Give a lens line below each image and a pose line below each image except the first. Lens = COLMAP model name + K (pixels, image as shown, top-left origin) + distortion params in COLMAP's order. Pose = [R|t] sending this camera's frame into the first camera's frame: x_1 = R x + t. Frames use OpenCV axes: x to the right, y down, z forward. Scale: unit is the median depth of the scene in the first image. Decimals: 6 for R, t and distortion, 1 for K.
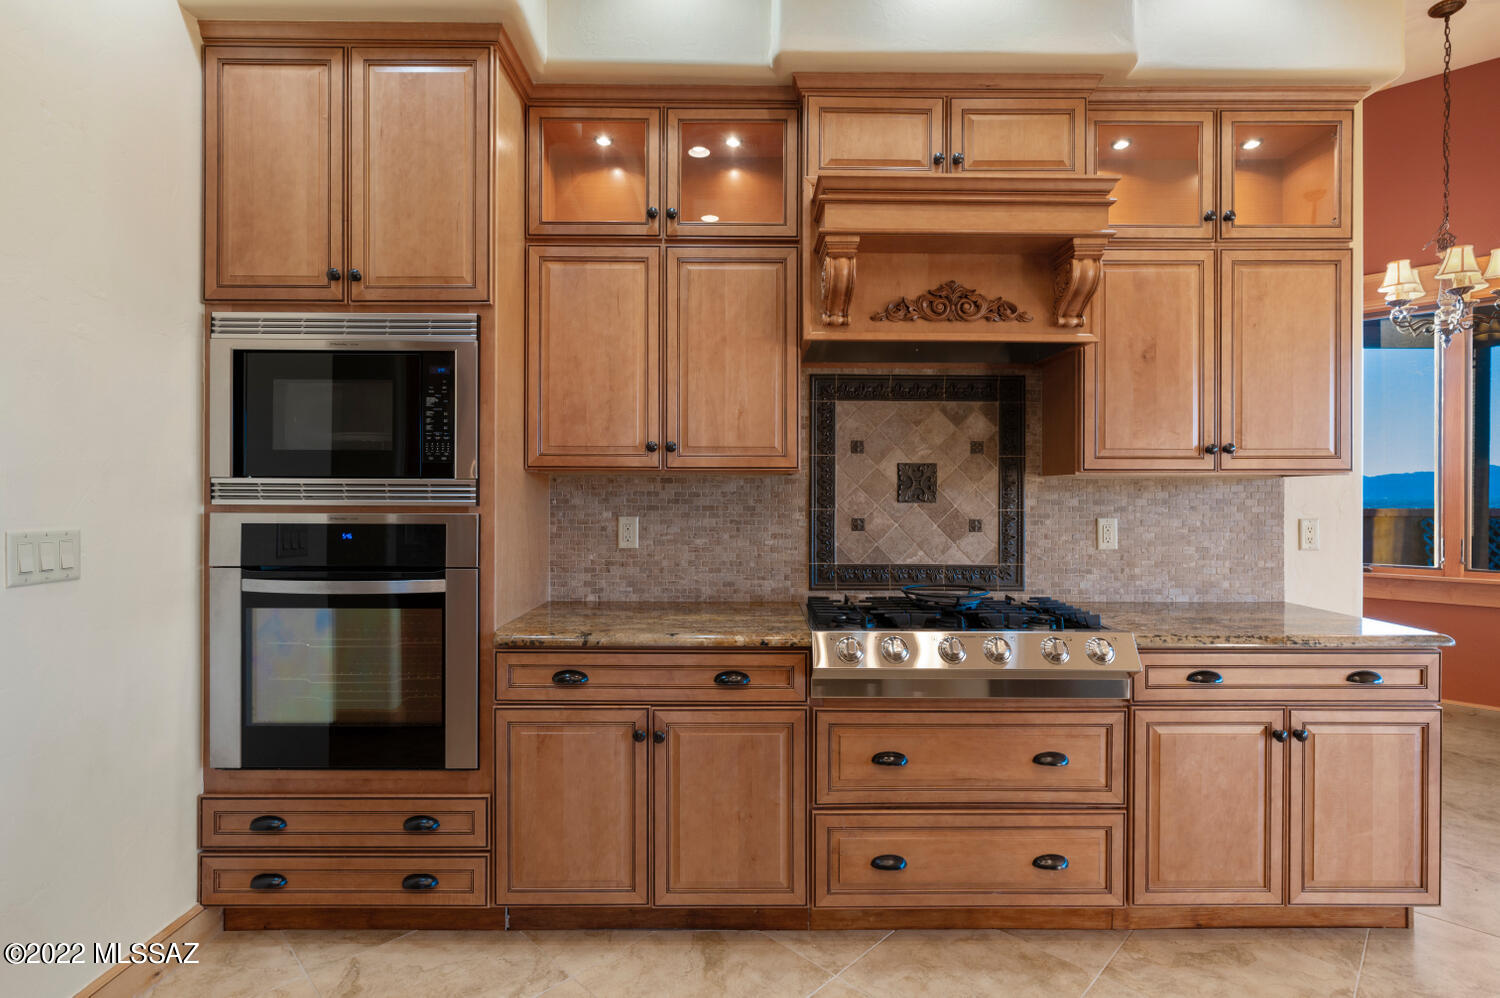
lens RADIAL K [[724.6, 0, 757.8], [0, 724.6, 495.0], [0, 0, 1]] dist [-0.000608, 0.000468]
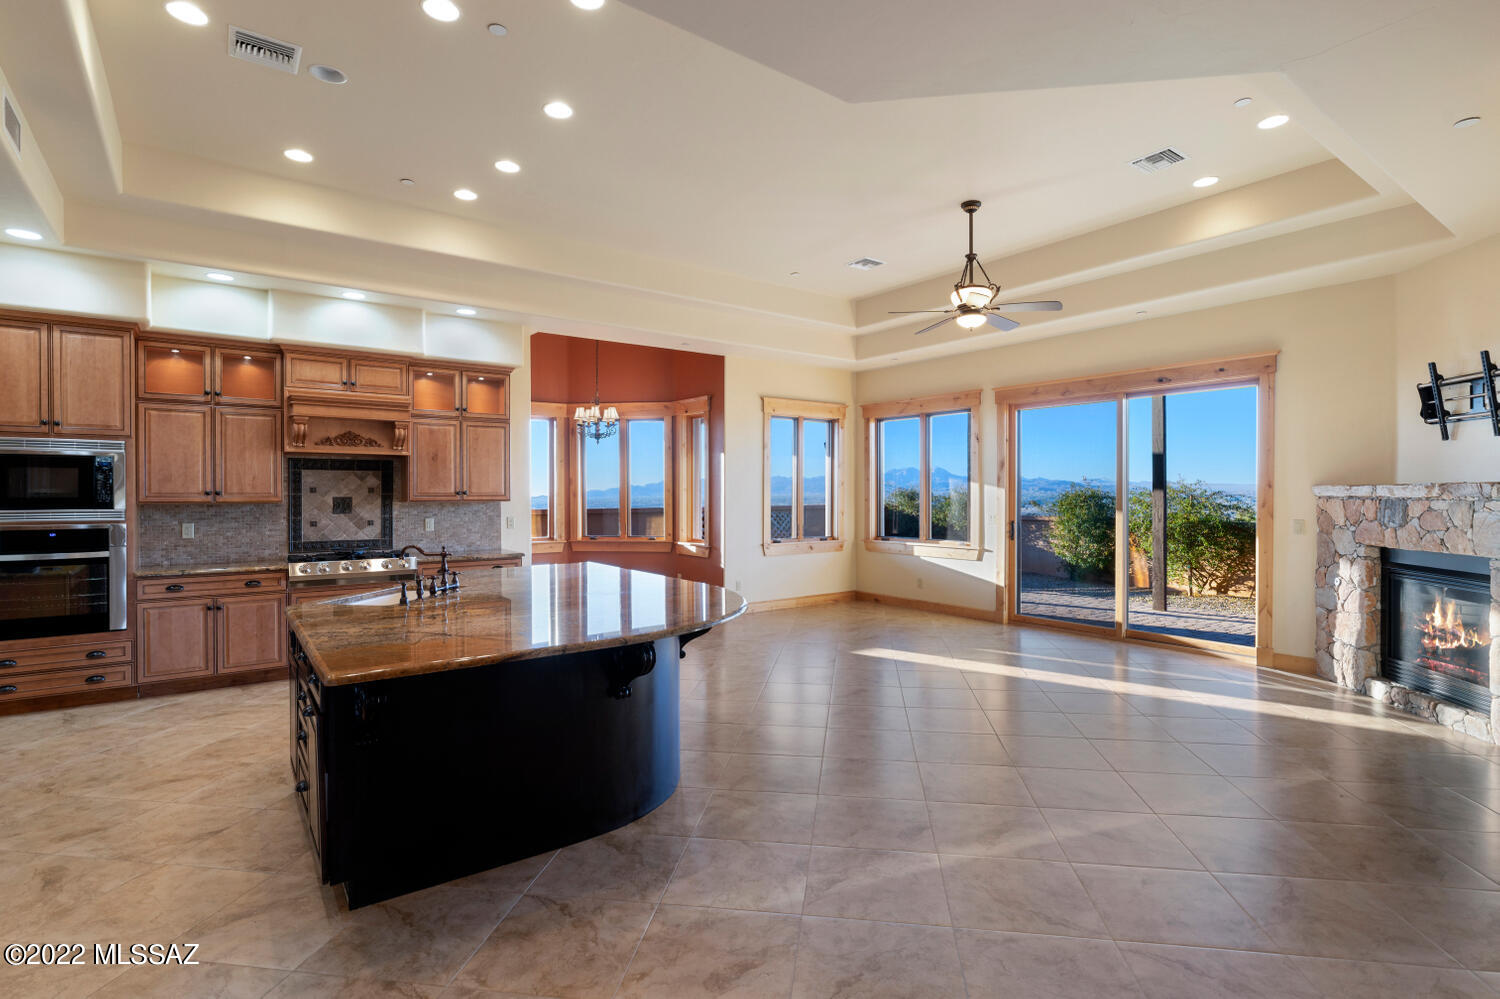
lens RADIAL K [[724.6, 0, 745.2], [0, 724.6, 495.6], [0, 0, 1]] dist [-0.000608, 0.000468]
pose [[0.813456, -0.006459, 0.581590, -0.100825], [0.004684, 0.999979, 0.004554, -0.063858], [-0.581607, -0.000981, 0.813469, -1.998353]]
